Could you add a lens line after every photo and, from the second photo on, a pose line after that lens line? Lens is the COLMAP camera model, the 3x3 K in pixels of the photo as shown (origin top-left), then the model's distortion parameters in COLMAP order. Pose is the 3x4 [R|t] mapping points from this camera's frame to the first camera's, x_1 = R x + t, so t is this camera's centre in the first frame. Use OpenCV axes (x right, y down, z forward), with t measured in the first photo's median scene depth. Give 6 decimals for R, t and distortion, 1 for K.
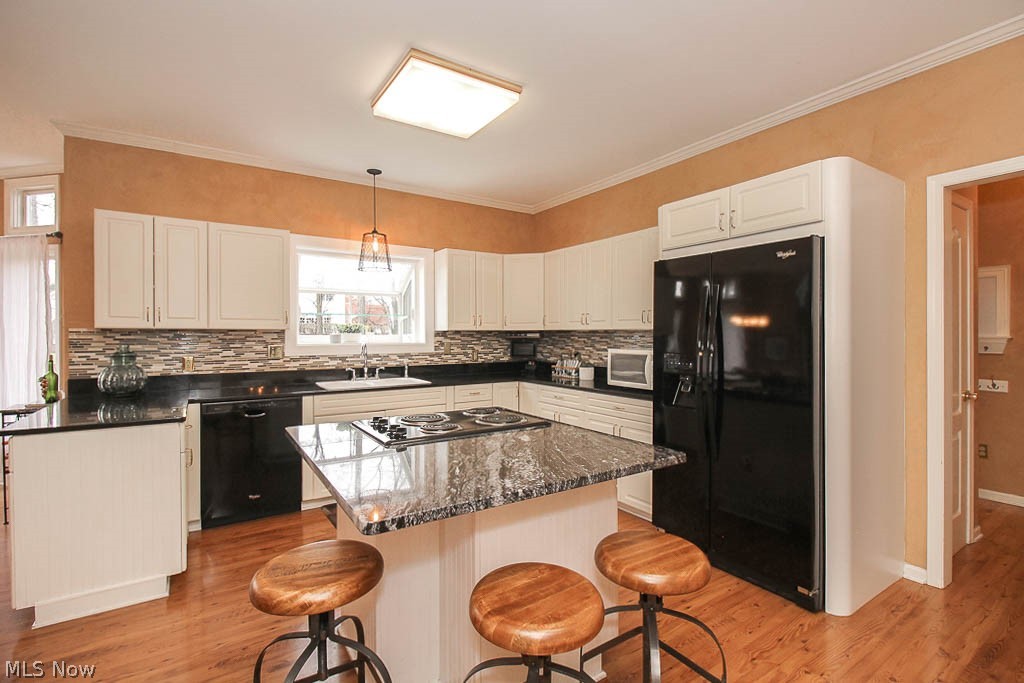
lens RADIAL K [[475.4, 0, 516.5], [0, 475.4, 337.2], [0, 0, 1]] dist [-0.003040, -0.001619]
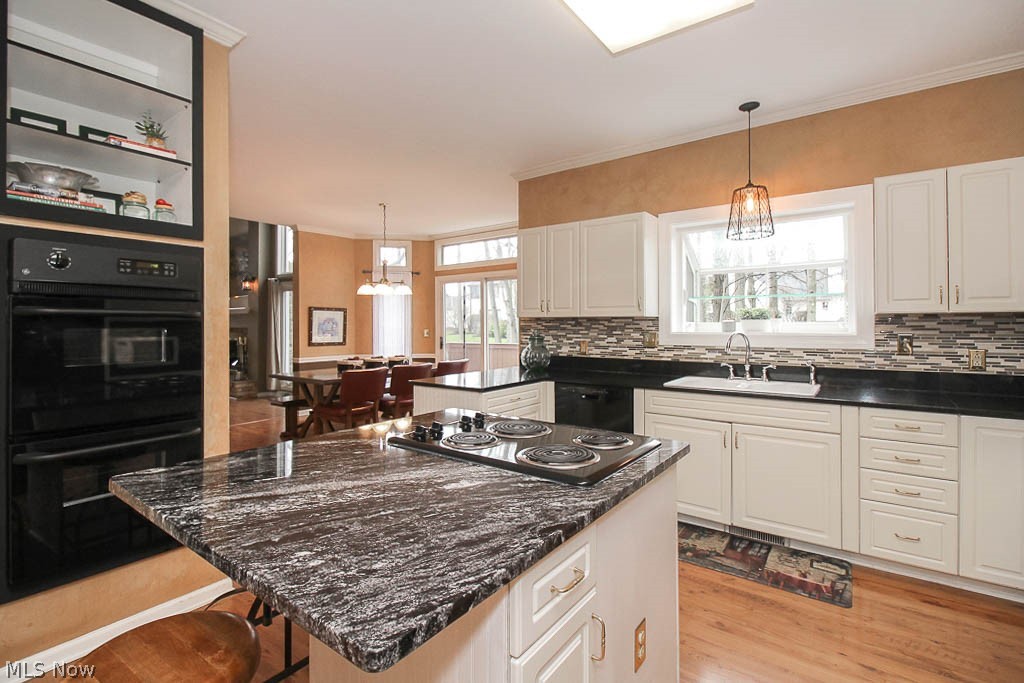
lens RADIAL K [[475.4, 0, 508.8], [0, 475.4, 320.6], [0, 0, 1]] dist [-0.003040, -0.001619]
pose [[0.338111, -0.006363, -0.941085, 0.283781], [-0.004041, 0.999958, -0.008213, 0.000980], [0.941097, 0.006580, 0.338072, 0.383546]]
